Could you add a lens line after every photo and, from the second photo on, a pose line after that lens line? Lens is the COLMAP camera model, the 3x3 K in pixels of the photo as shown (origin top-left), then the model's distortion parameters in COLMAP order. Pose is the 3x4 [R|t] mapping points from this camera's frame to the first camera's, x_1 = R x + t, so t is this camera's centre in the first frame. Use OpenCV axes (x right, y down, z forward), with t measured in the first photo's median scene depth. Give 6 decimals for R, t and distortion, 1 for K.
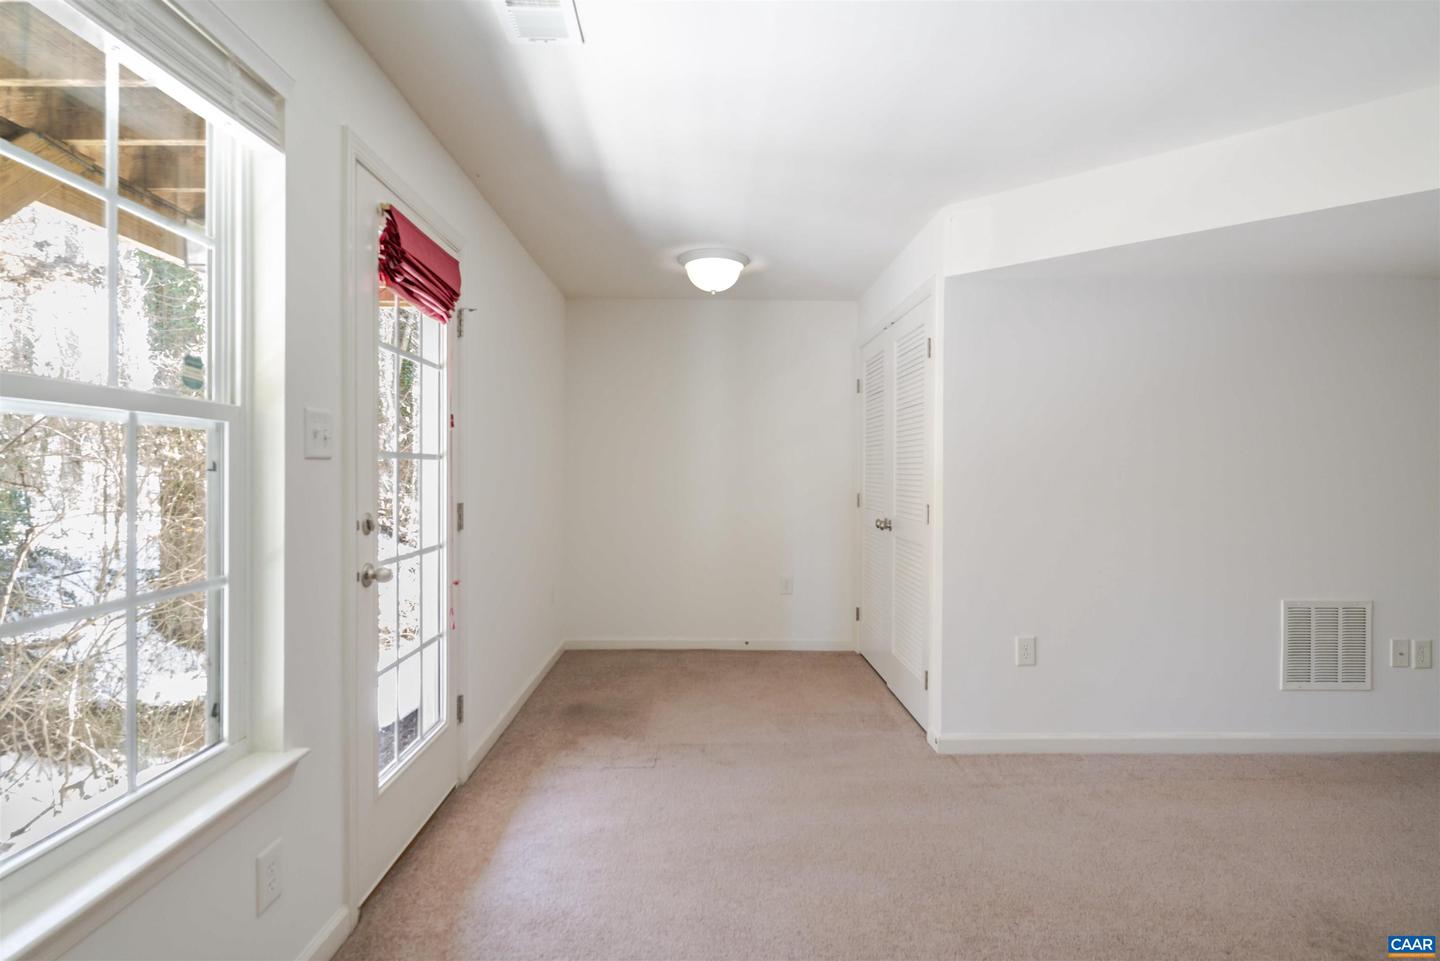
lens RADIAL K [[713.7, 0, 720.0], [0, 713.7, 480.5], [0, 0, 1]] dist [-0.001300, -0.000694]
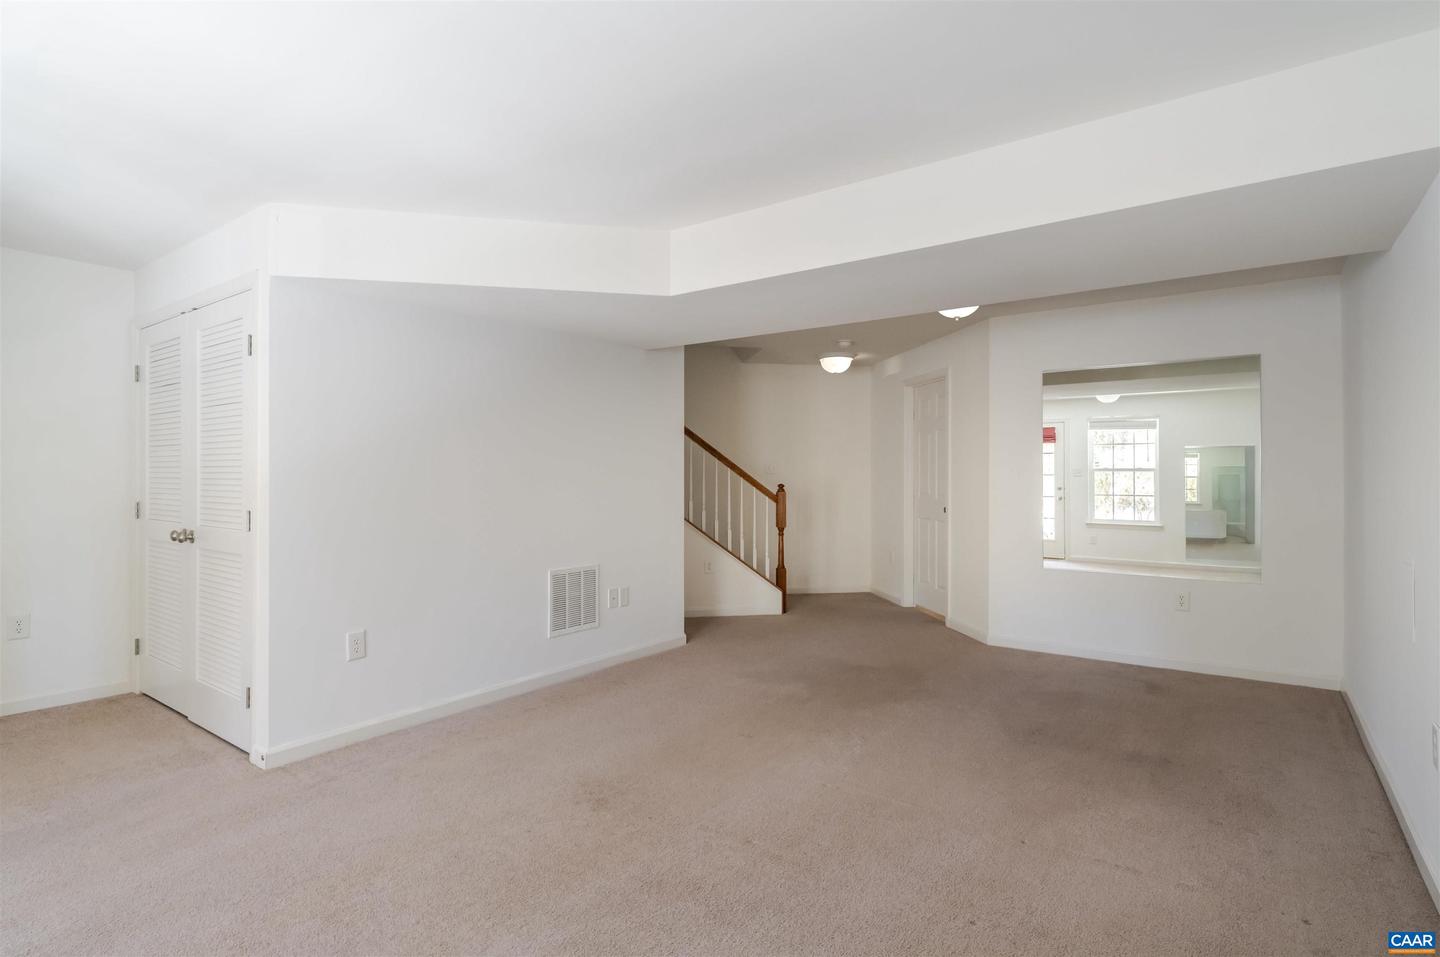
lens RADIAL K [[713.7, 0, 720.0], [0, 713.7, 478.5], [0, 0, 1]] dist [-0.001300, -0.000694]
pose [[0.601879, -0.006026, 0.798564, -0.088239], [0.012370, 0.999922, -0.001779, 0.000846], [-0.798491, 0.010949, 0.601907, -0.066792]]
